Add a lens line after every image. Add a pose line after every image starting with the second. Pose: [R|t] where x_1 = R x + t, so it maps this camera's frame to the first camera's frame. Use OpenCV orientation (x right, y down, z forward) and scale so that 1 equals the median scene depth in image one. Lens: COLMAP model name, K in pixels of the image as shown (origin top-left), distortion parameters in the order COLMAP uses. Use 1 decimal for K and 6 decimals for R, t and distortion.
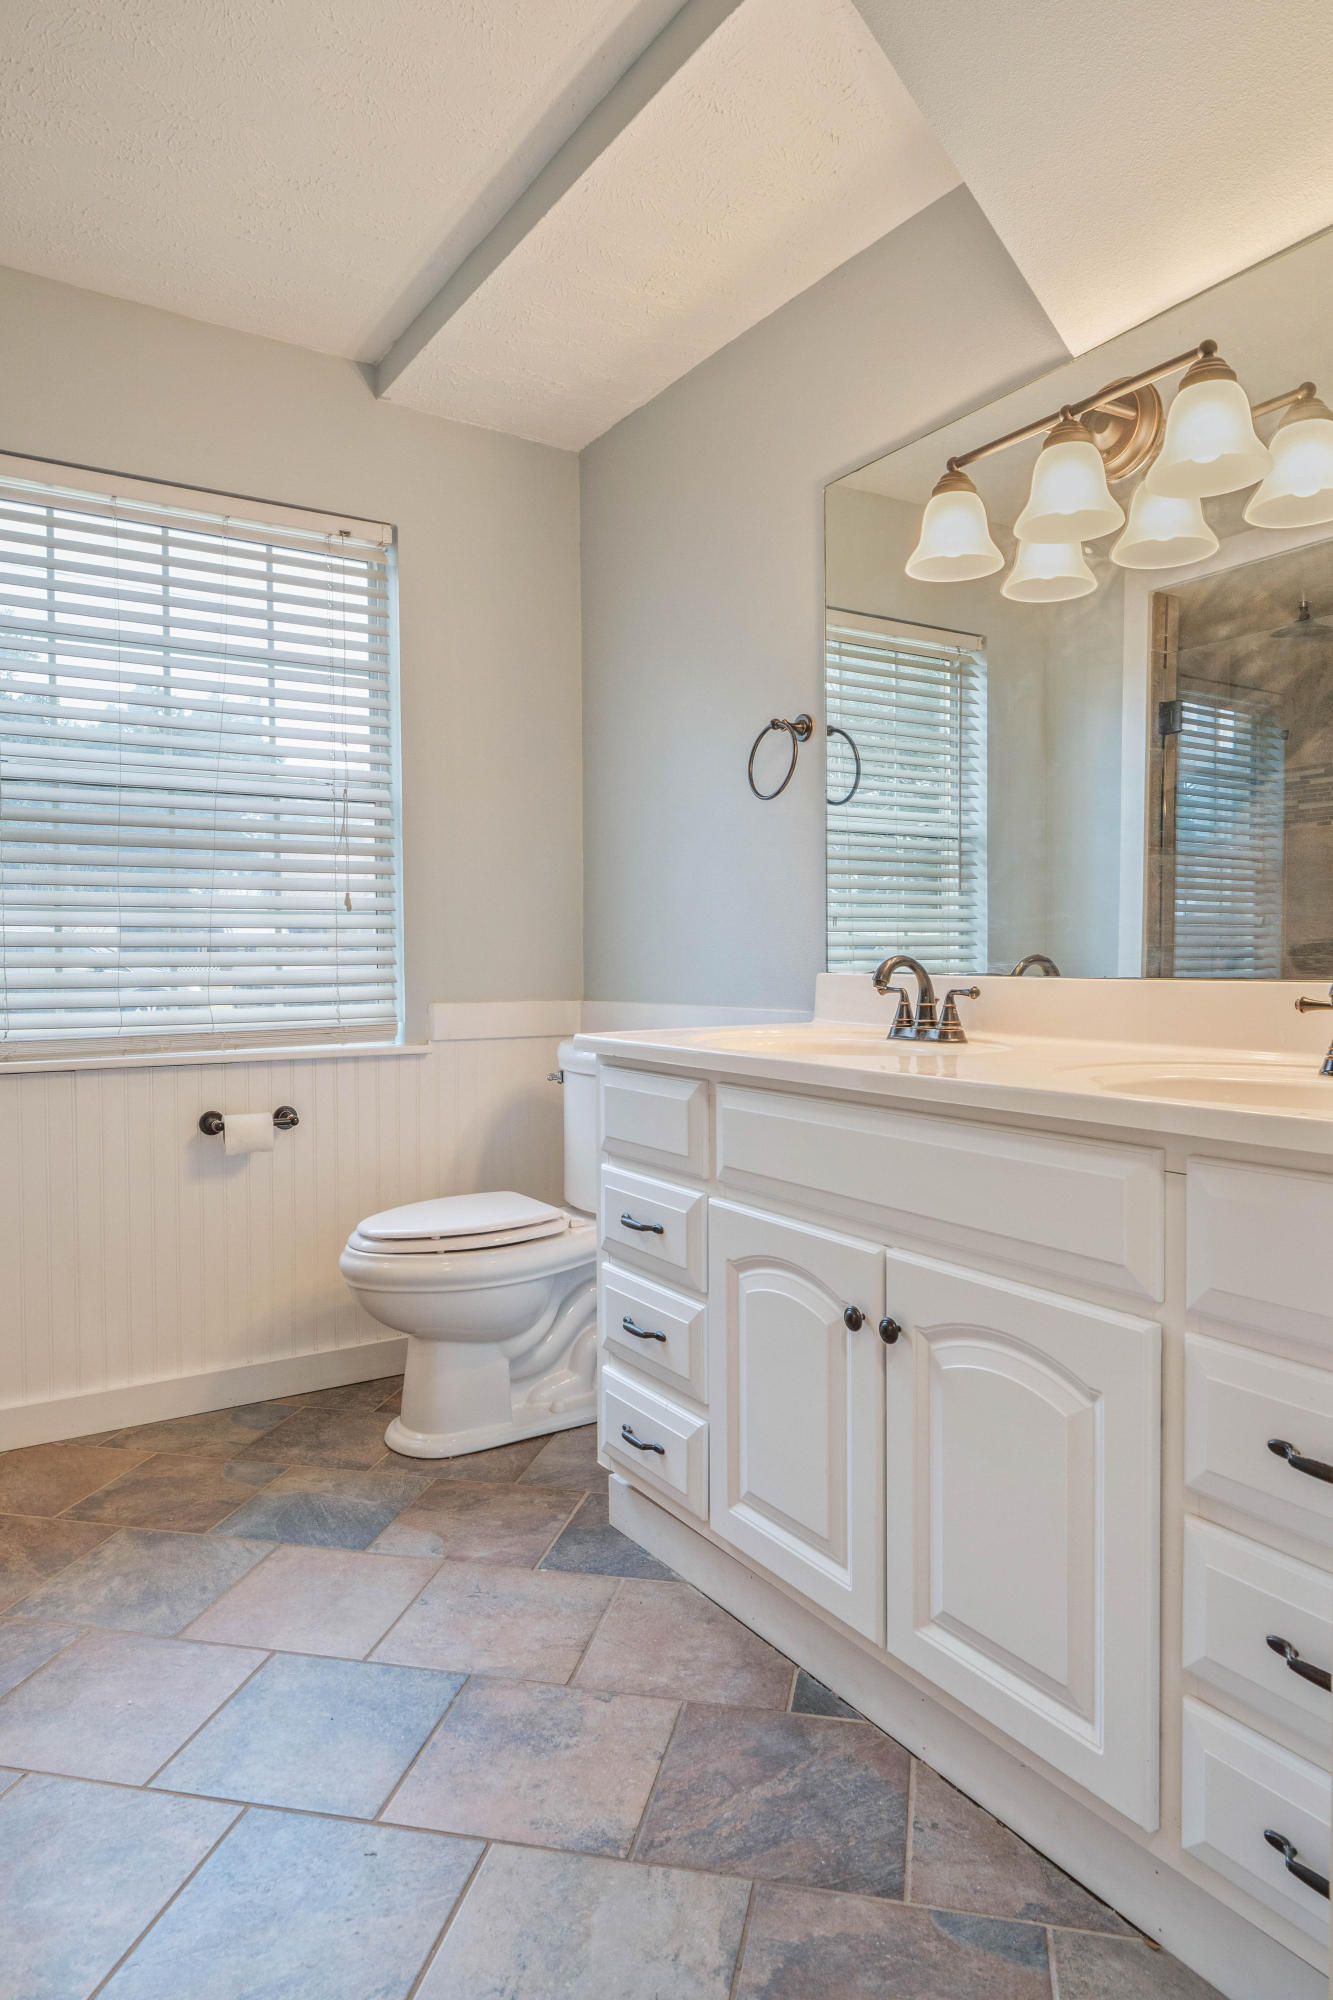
lens RADIAL K [[1250.9, 0, 666.5], [0, 1250.9, 1000.0], [0, 0, 1]] dist [0.007038, 0.000395]
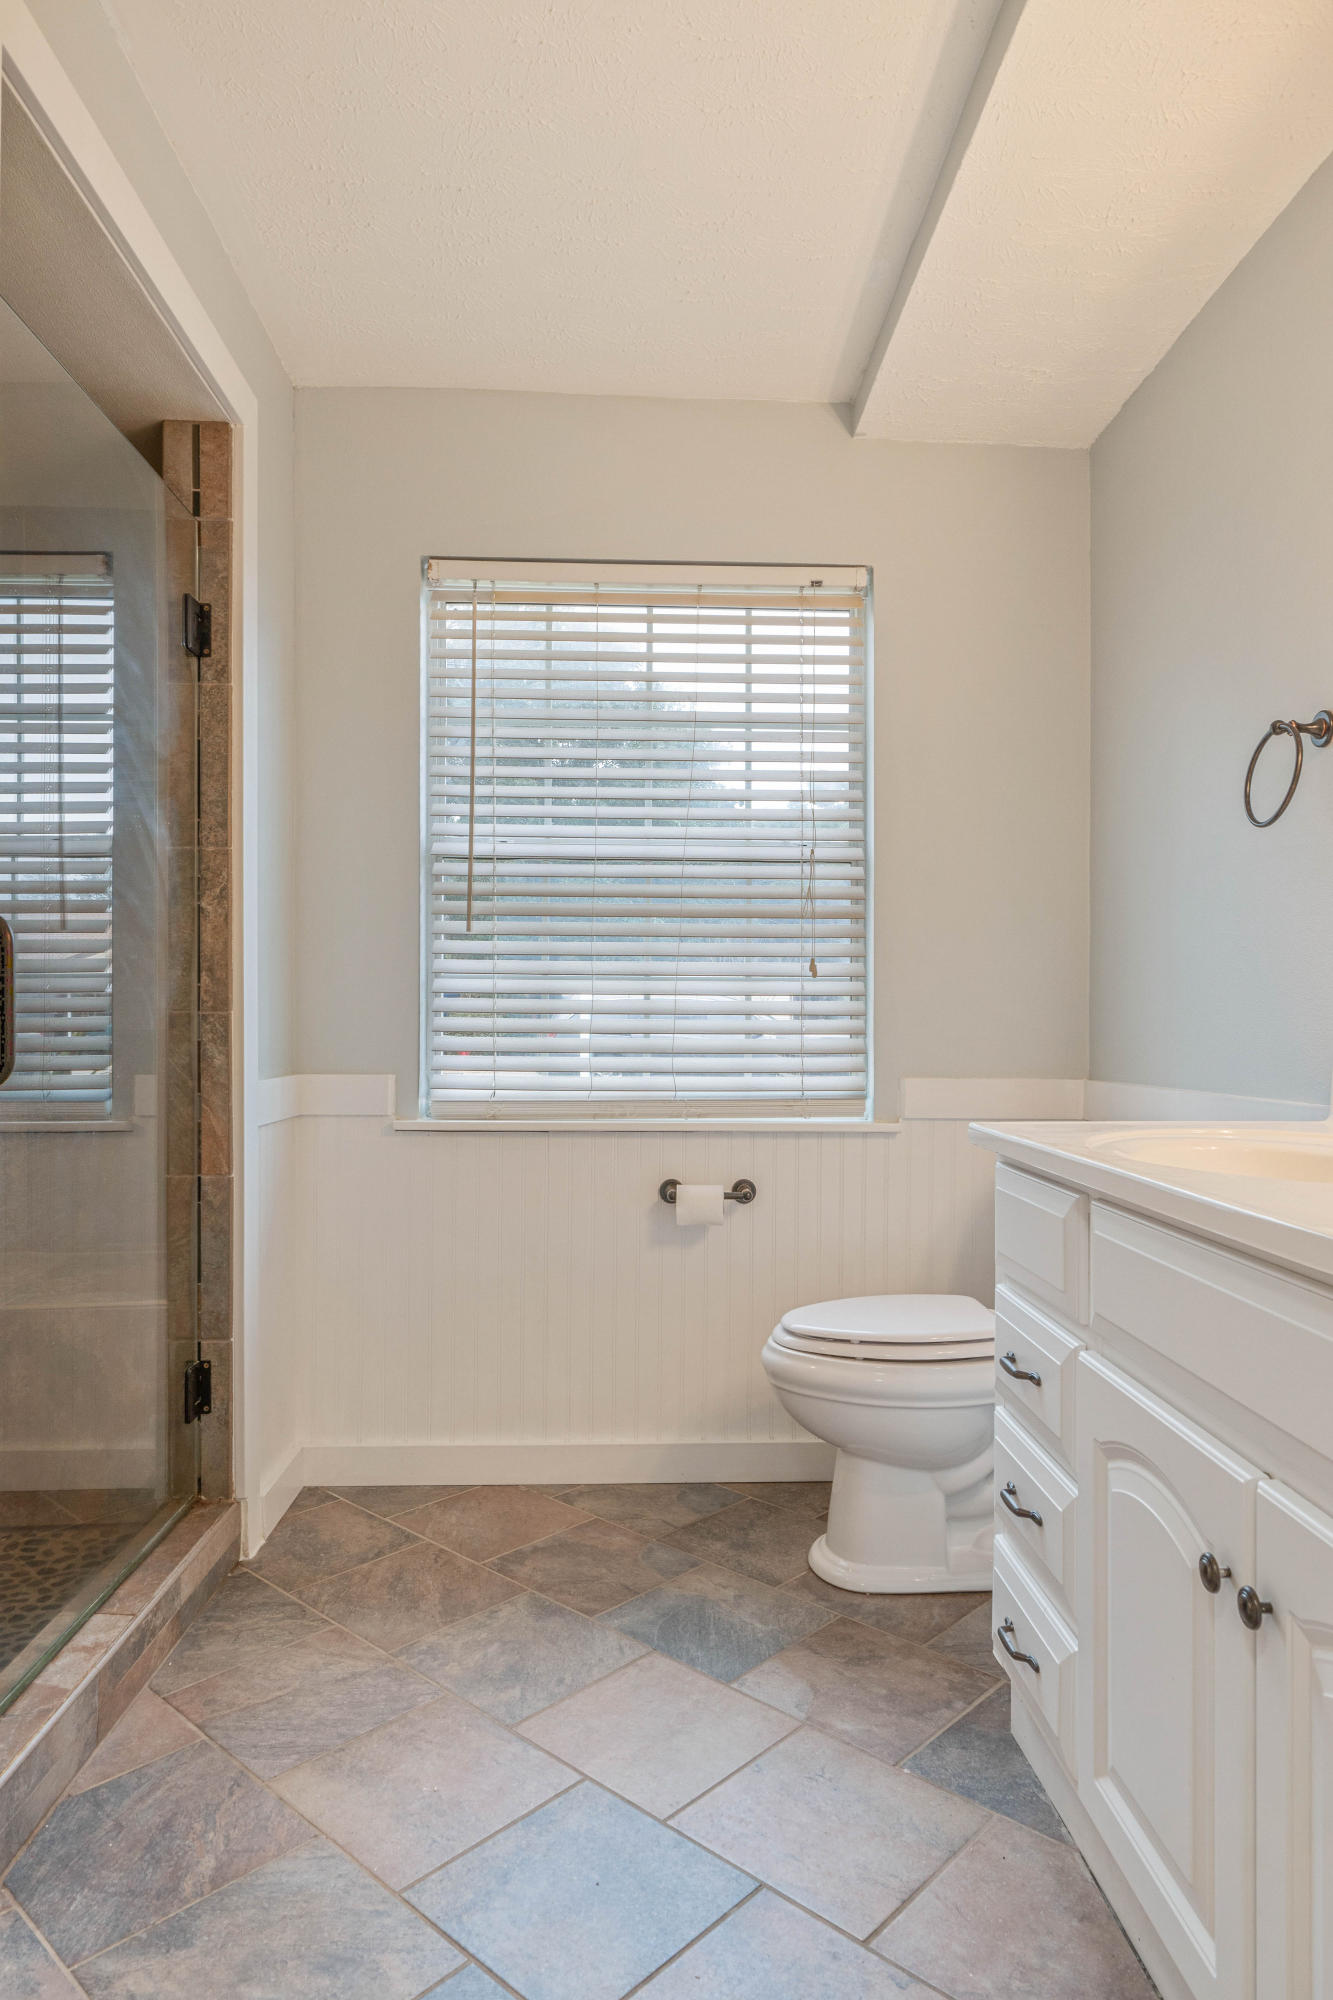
lens RADIAL K [[1229.3, 0, 672.1], [0, 1229.3, 1024.5], [0, 0, 1]] dist [-0.004774, 0.004105]
pose [[0.866344, 0.010907, -0.499329, 0.136108], [-0.028379, 0.999221, -0.027411, -0.007924], [0.498641, 0.037918, 0.865979, 0.166522]]
